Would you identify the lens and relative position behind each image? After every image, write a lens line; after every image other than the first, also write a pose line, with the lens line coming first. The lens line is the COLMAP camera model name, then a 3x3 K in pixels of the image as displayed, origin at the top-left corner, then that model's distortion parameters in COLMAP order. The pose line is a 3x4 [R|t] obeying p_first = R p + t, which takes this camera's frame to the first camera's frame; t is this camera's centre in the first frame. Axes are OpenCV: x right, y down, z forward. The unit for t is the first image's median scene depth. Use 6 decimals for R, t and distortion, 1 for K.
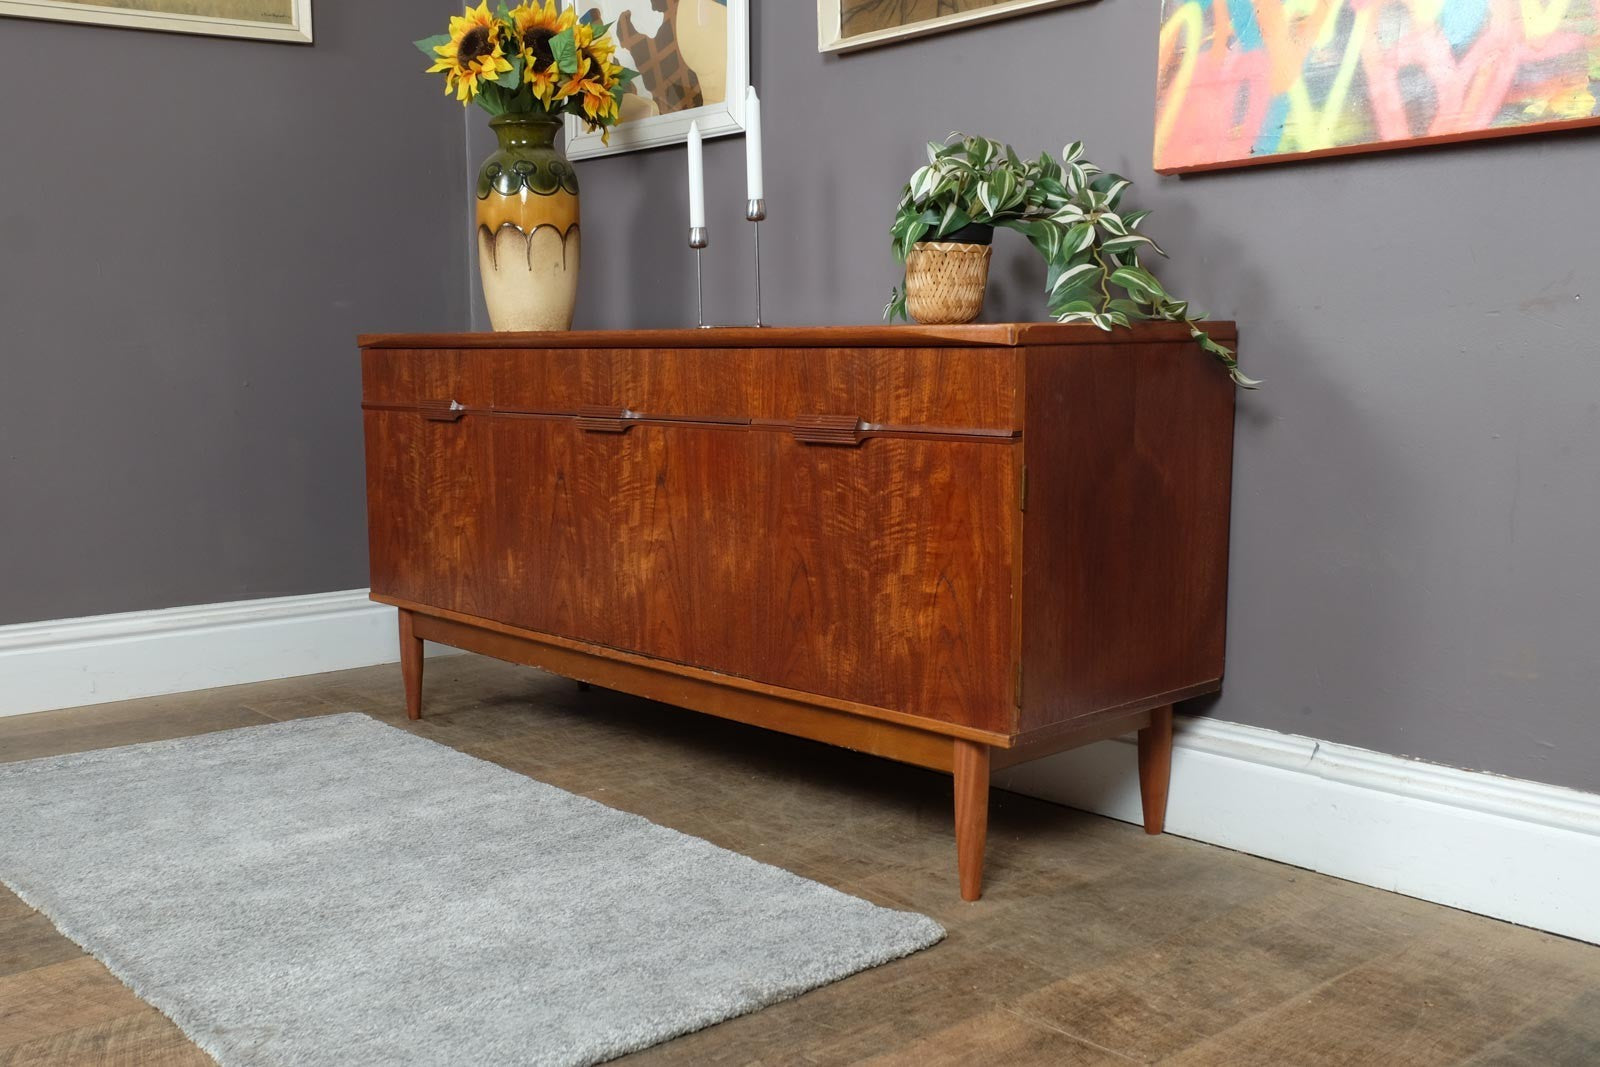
lens RADIAL K [[1678.4, 0, 598.4], [0, 1678.4, 586.8], [0, 0, 1]] dist [0.018582, -0.002734]
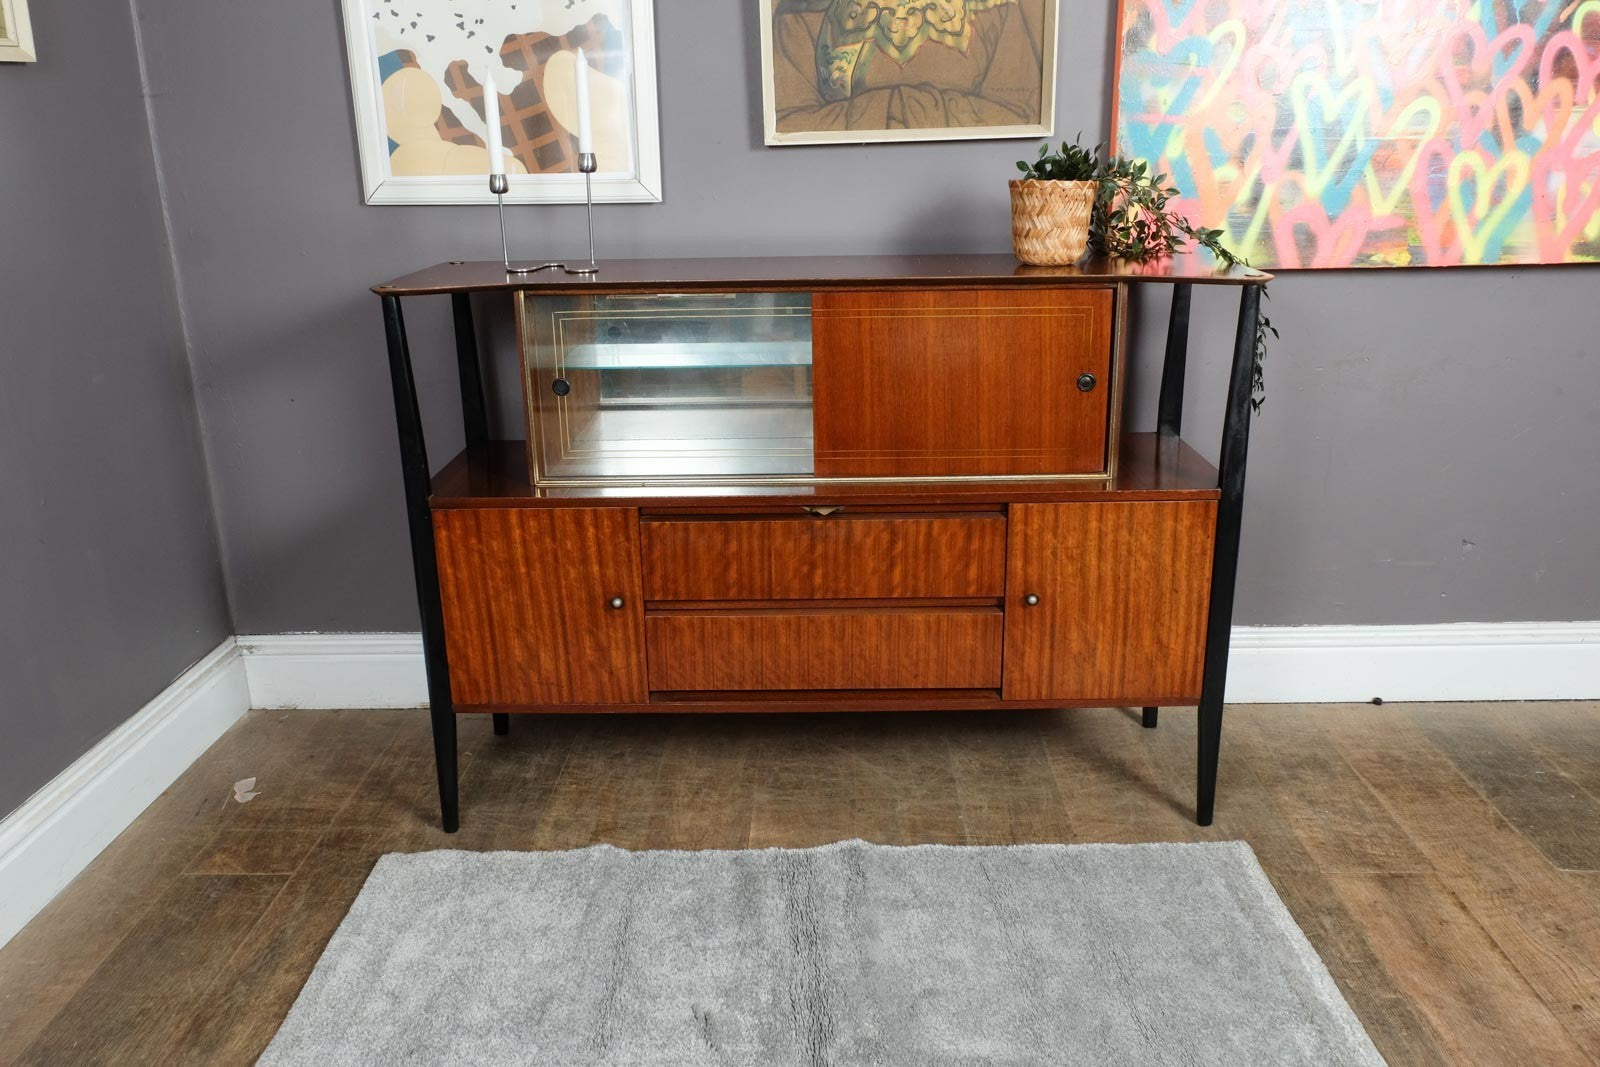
lens RADIAL K [[1344.3, 0, 801.0], [0, 1344.3, 543.3], [0, 0, 1]] dist [-0.000967, 0.008843]
pose [[0.610718, -0.237744, 0.755316, -0.793082], [0.123216, 0.970777, 0.205935, -0.311079], [-0.782203, -0.032701, 0.622165, 0.522977]]
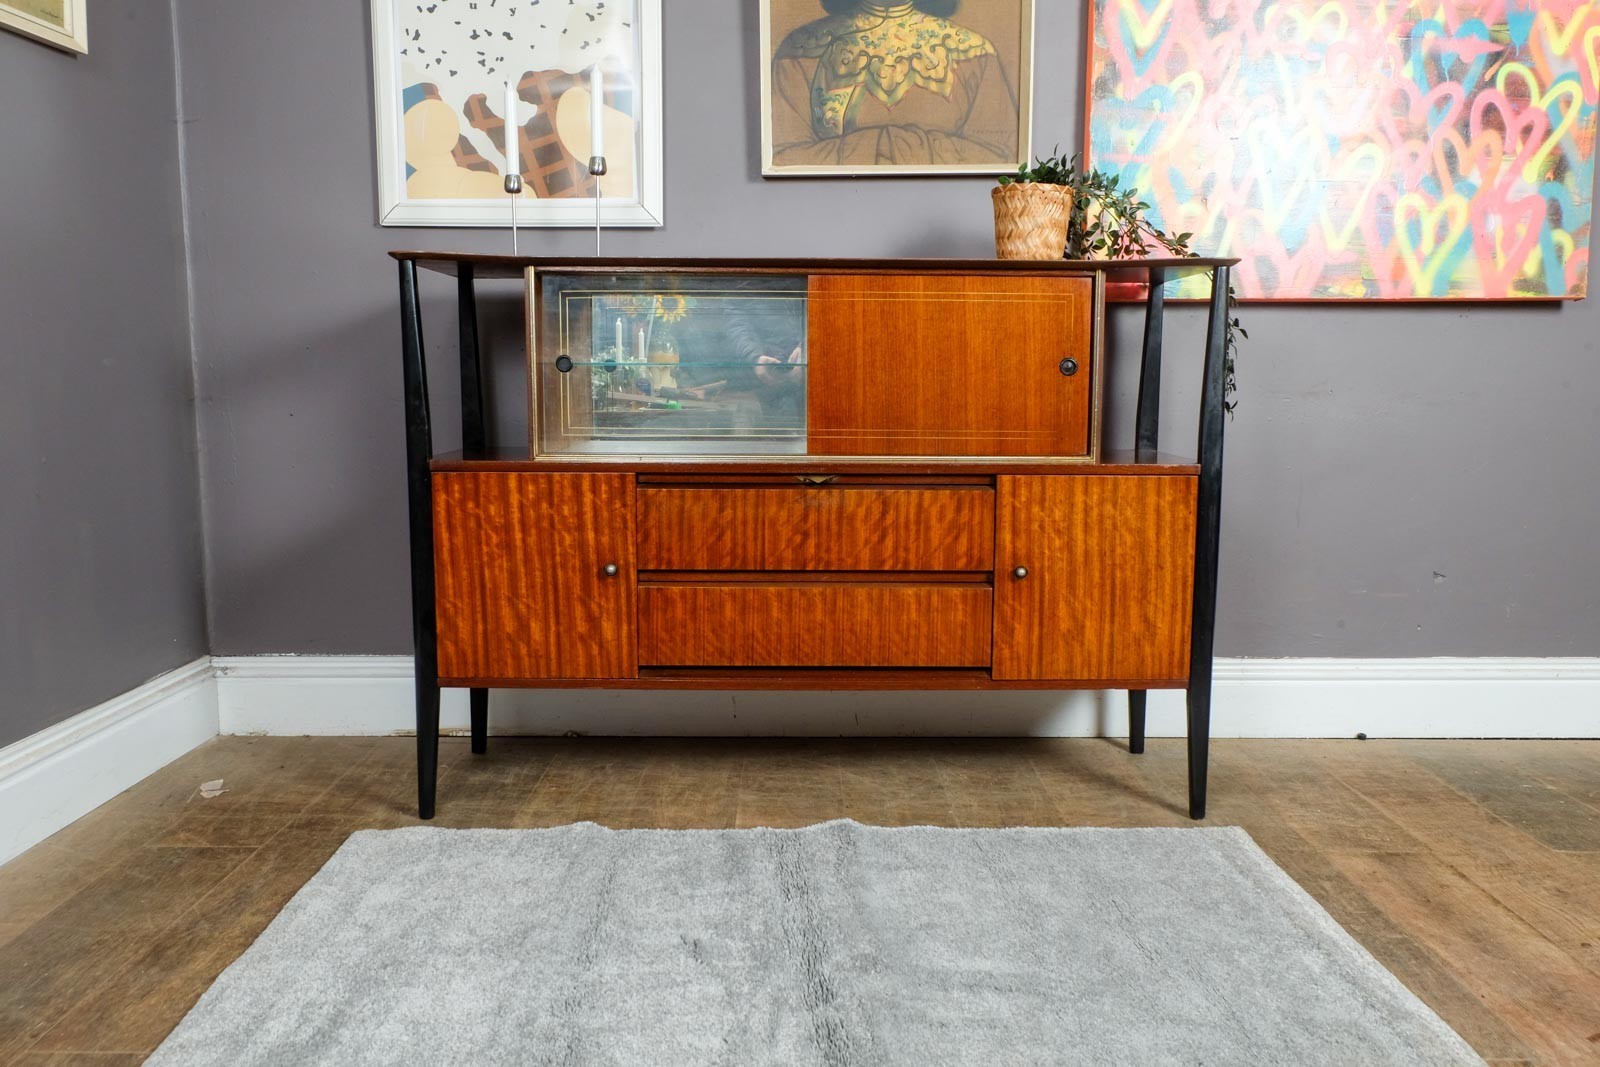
lens RADIAL K [[1361.7, 0, 804.0], [0, 1361.7, 535.9], [0, 0, 1]] dist [-0.002310, 0.009963]
pose [[0.588790, -0.080436, 0.804274, -0.869922], [0.105327, 0.994187, 0.022322, -0.097203], [-0.801394, 0.071569, 0.593840, 0.527634]]
